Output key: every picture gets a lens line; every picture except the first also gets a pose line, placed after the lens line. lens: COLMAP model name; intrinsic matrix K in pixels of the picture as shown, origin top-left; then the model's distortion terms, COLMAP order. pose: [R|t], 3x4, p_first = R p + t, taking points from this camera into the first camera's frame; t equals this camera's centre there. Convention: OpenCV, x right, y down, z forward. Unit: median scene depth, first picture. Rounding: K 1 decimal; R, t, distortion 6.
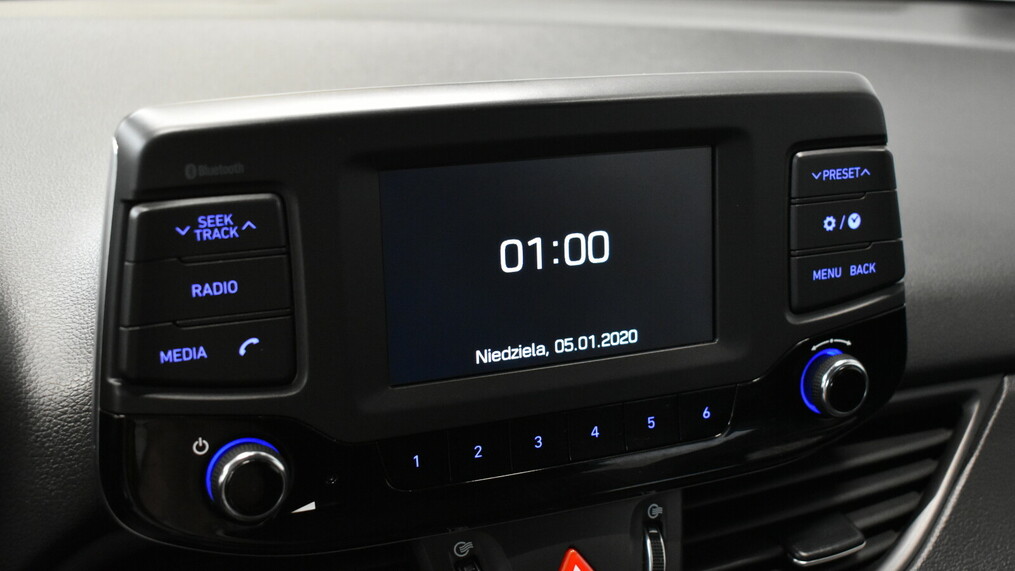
lens RADIAL K [[1327.2, 0, 506.9], [0, 1327.2, 286.2], [0, 0, 1]] dist [-0.003120, 0.000000]
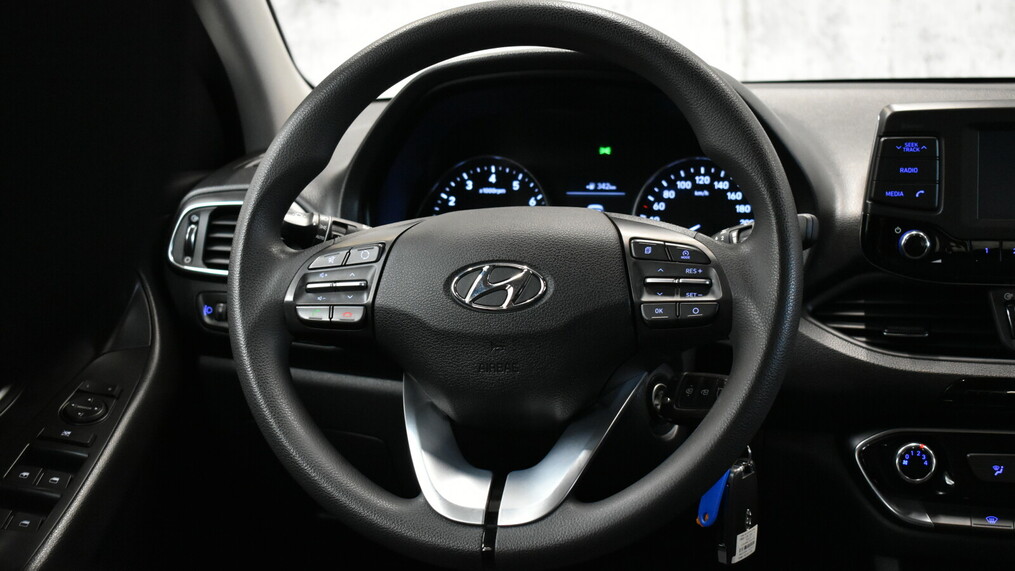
lens RADIAL K [[1534.1, 0, 507.0], [0, 1534.1, 285.0], [0, 0, 1]] dist [-0.028996, 0.000000]
pose [[0.805477, 0.063226, -0.589244, 0.945860], [-0.139132, 0.986678, -0.084318, 0.593807], [0.576063, 0.149899, 0.803543, -1.883574]]
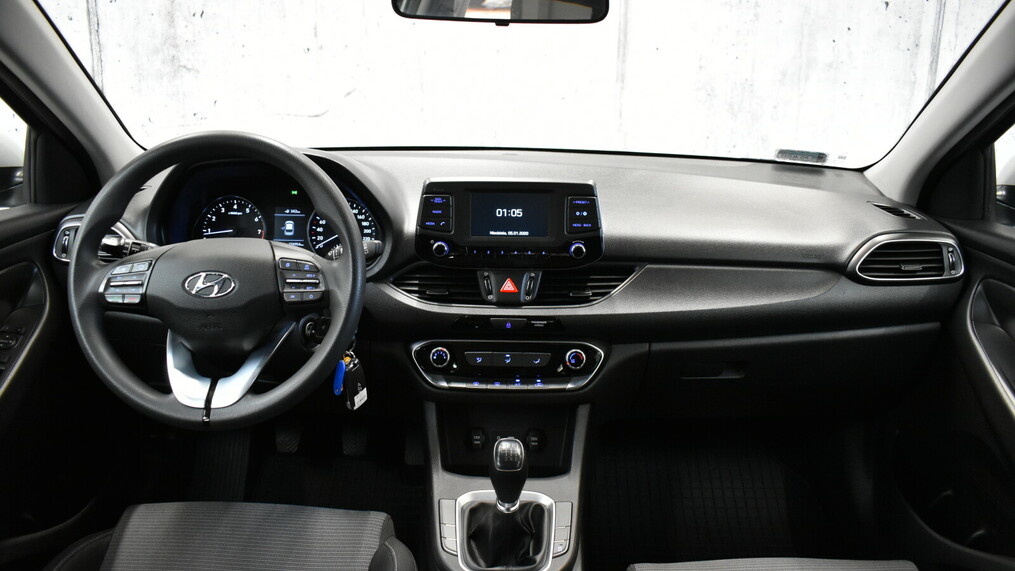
lens RADIAL K [[814.9, 0, 506.8], [0, 814.9, 287.8], [0, 0, 1]] dist [-0.075052, -0.013633]
pose [[0.914435, 0.101861, -0.391705, 1.331435], [-0.116280, 0.993129, -0.013198, 0.311640], [0.387669, 0.057616, 0.919996, -1.861541]]
